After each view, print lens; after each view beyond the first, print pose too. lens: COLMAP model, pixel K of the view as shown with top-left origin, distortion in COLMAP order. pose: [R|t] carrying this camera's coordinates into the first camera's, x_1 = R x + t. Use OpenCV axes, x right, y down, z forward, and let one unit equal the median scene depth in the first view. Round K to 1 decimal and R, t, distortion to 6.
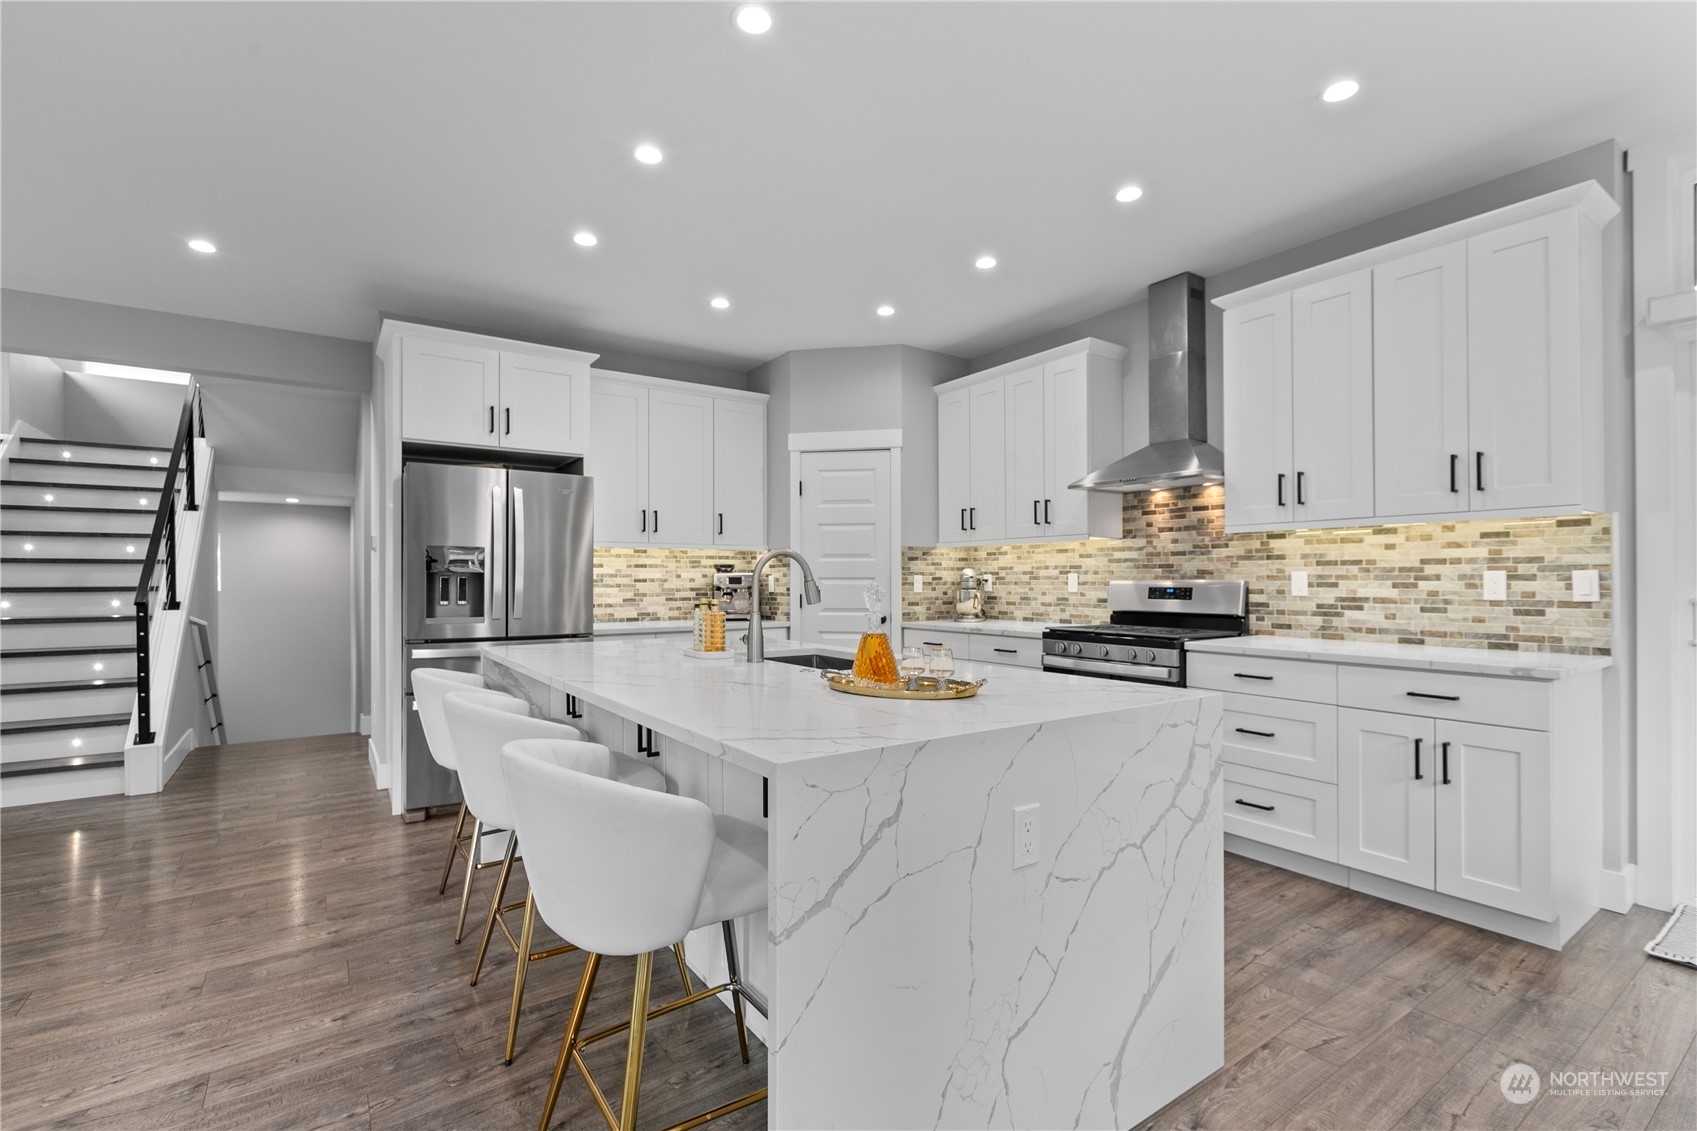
lens RADIAL K [[765.6, 0, 844.5], [0, 765.6, 565.8], [0, 0, 1]] dist [-0.002325, 0.000391]
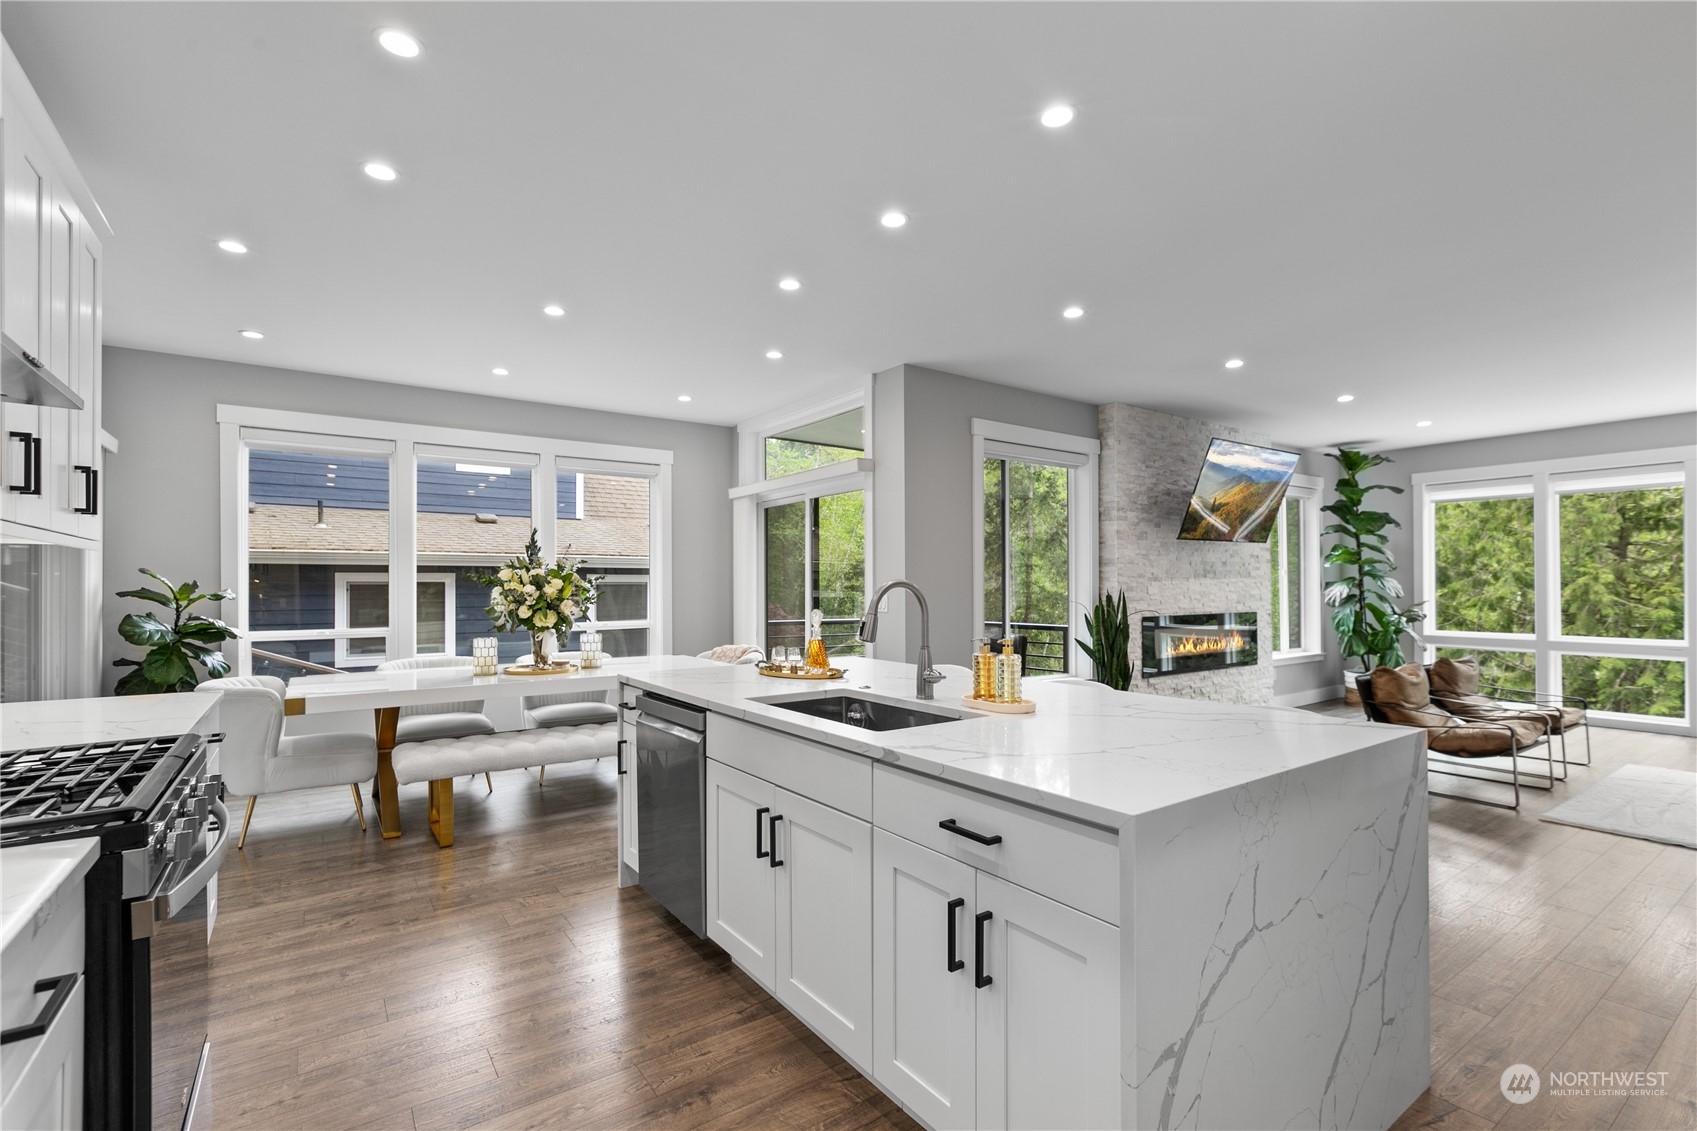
lens RADIAL K [[765.6, 0, 852.4], [0, 765.6, 580.8], [0, 0, 1]] dist [-0.002325, 0.000391]
pose [[-0.999872, 0.004392, -0.015402, -0.008219], [0.004795, 0.999645, -0.026208, 0.001683], [0.015281, -0.026278, -0.999538, 1.424939]]
